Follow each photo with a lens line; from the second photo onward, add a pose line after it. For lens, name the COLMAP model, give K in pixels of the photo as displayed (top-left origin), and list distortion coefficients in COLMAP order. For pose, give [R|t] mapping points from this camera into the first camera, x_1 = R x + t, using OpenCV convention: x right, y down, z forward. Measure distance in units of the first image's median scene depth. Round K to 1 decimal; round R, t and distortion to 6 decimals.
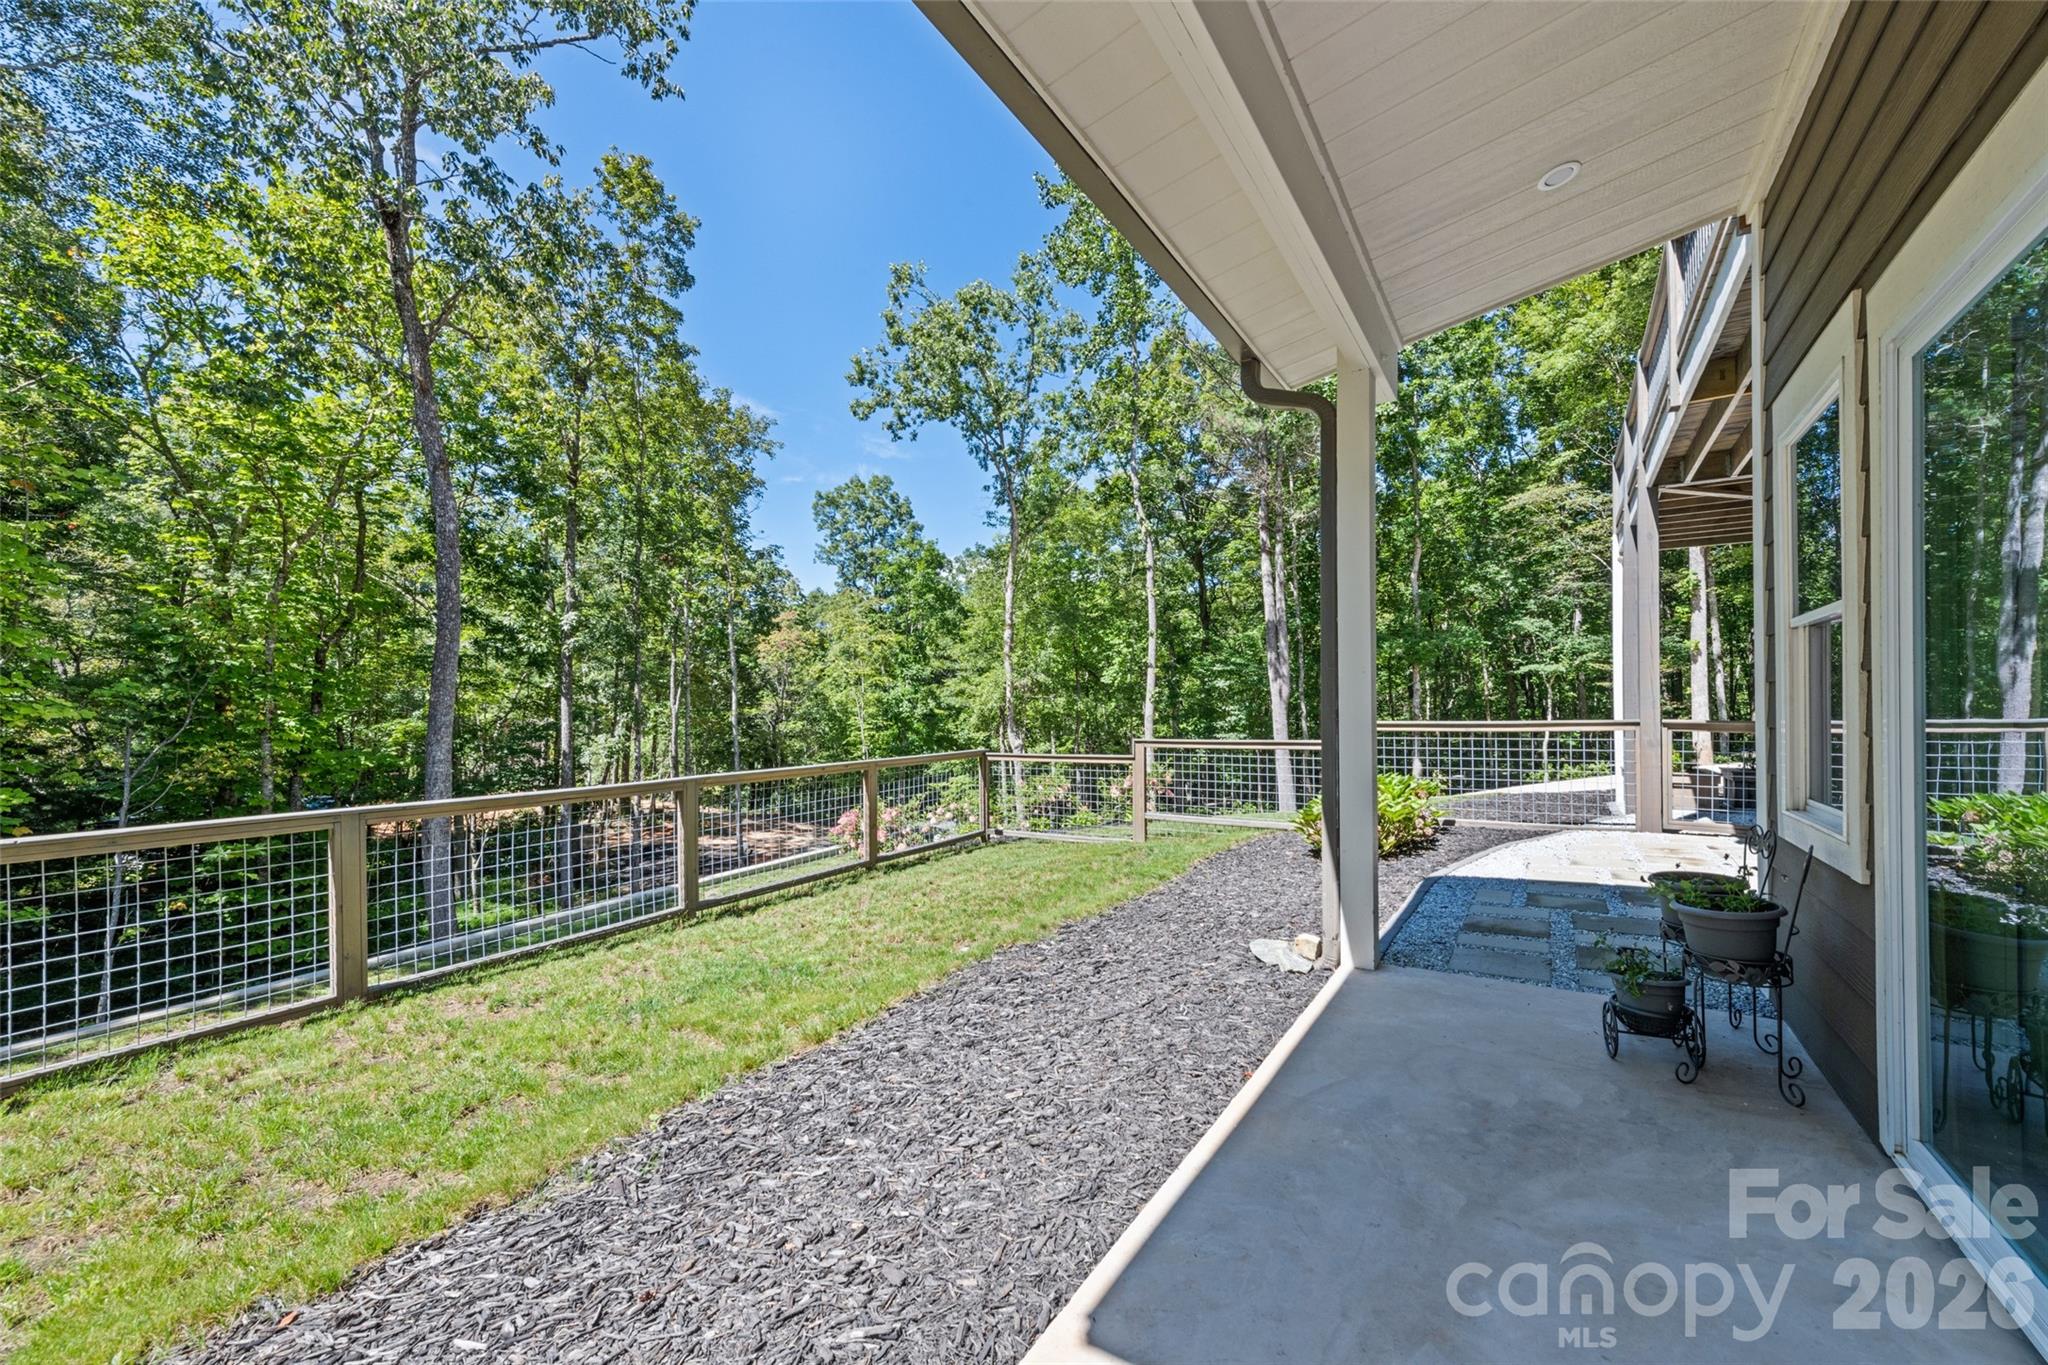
lens RADIAL K [[809.9, 0, 1023.4], [0, 809.9, 722.9], [0, 0, 1]] dist [-0.000437, -0.000099]
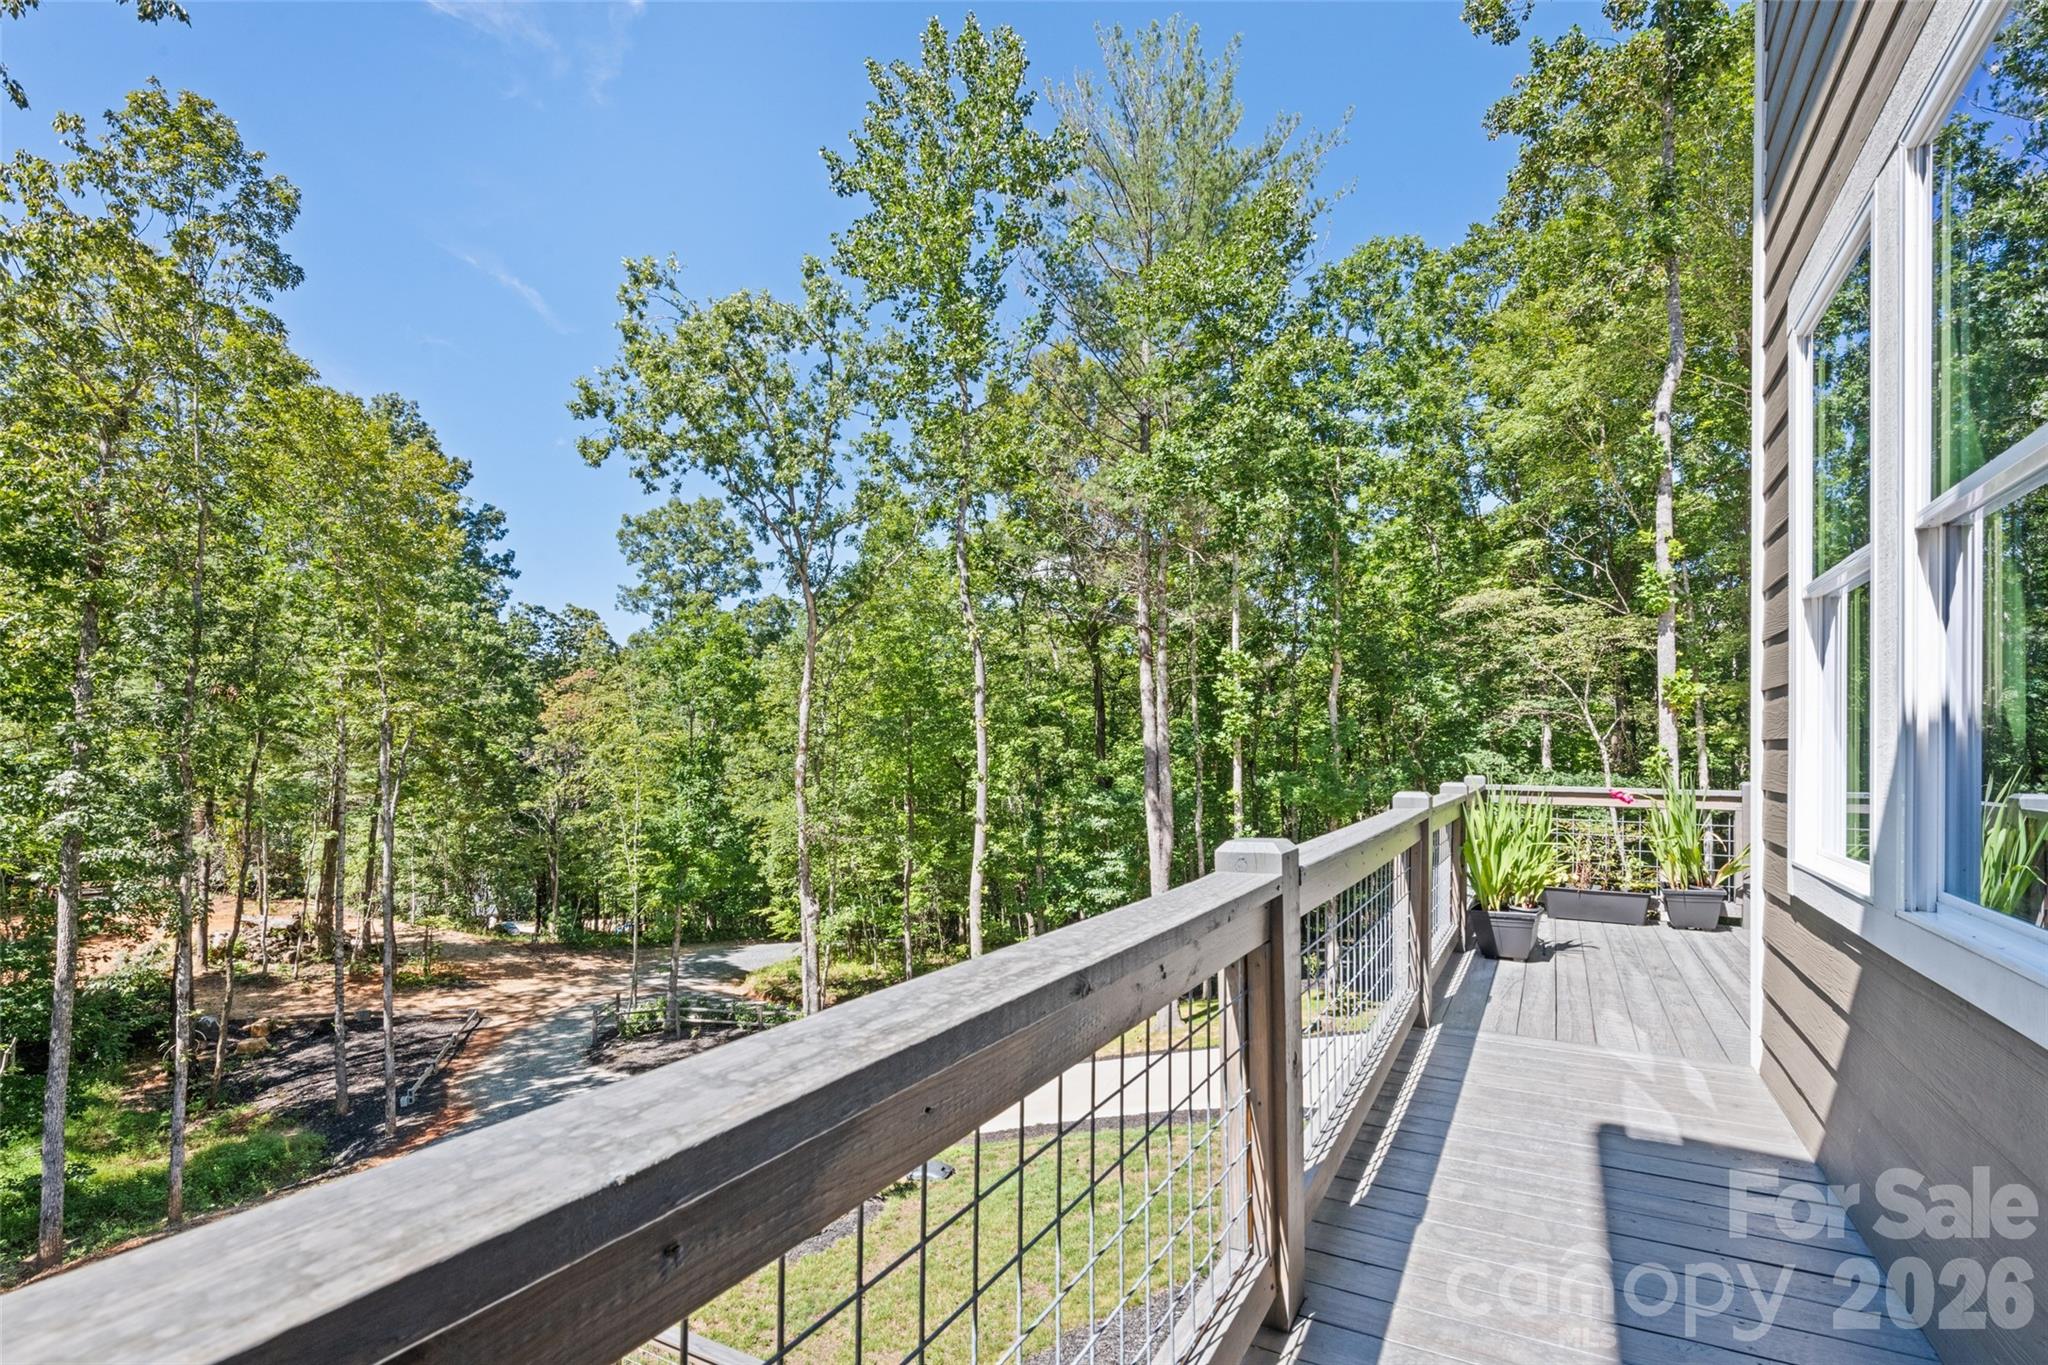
lens RADIAL K [[969.9, 0, 1023.3], [0, 969.9, 759.4], [0, 0, 1]] dist [0.027251, -0.021622]
pose [[0.996947, 0.016329, 0.076349, 0.118485], [-0.015813, 0.999848, -0.007359, -0.109946], [-0.076458, 0.006129, 0.997054, 0.101885]]
